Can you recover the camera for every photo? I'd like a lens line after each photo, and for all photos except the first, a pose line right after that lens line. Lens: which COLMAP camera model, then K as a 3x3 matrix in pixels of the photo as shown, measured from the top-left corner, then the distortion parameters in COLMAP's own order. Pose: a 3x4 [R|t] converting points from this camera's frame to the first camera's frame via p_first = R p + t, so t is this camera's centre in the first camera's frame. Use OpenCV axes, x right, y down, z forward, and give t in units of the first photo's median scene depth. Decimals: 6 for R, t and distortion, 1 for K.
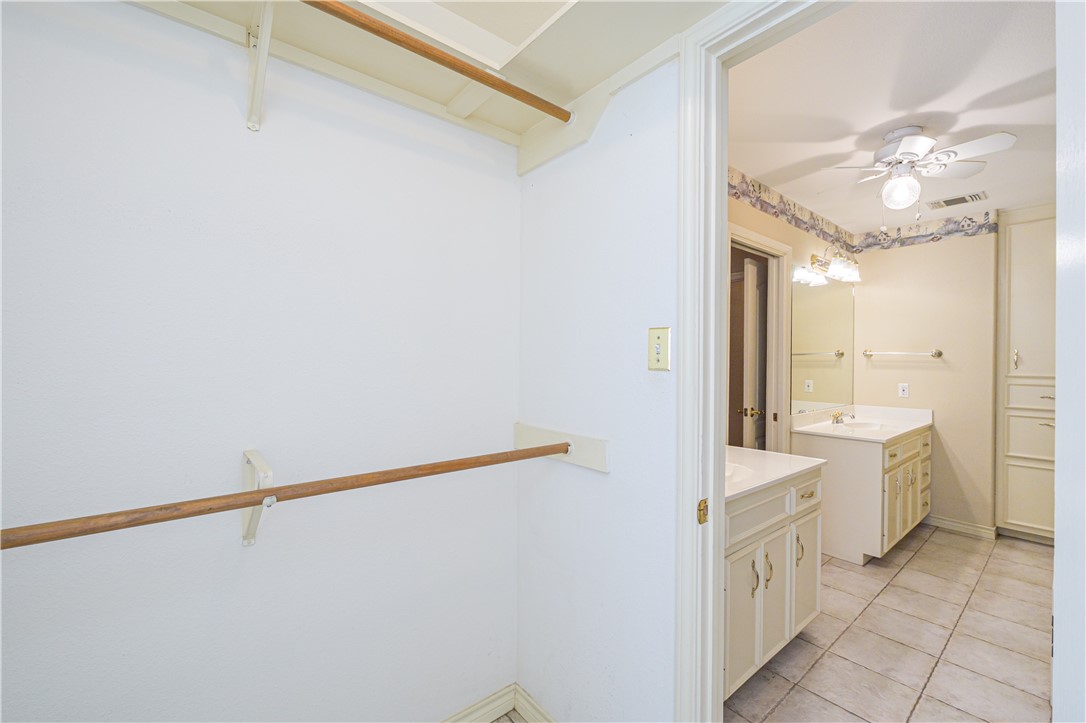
lens RADIAL K [[445.3, 0, 543.3], [0, 445.3, 361.7], [0, 0, 1]] dist [-0.004383, -0.000536]
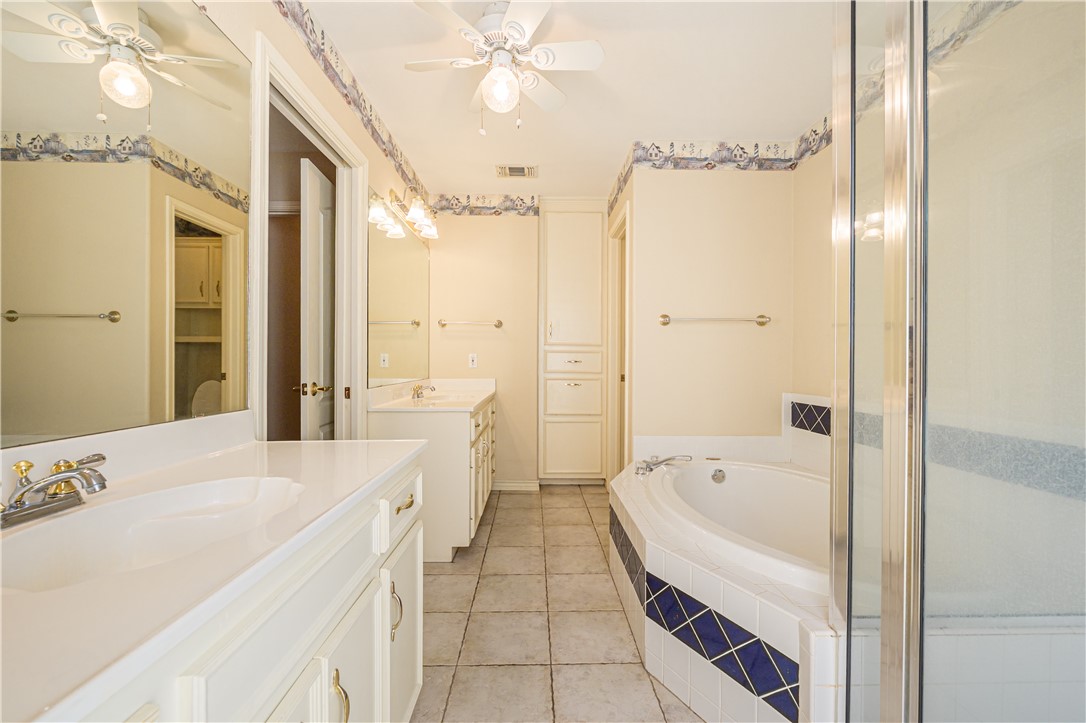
lens RADIAL K [[445.3, 0, 546.2], [0, 445.3, 360.7], [0, 0, 1]] dist [-0.004383, -0.000536]
pose [[0.617577, -0.008675, 0.786462, 0.157665], [0.003109, 0.999958, 0.008588, 0.067797], [-0.786504, -0.002858, 0.617579, 0.309307]]
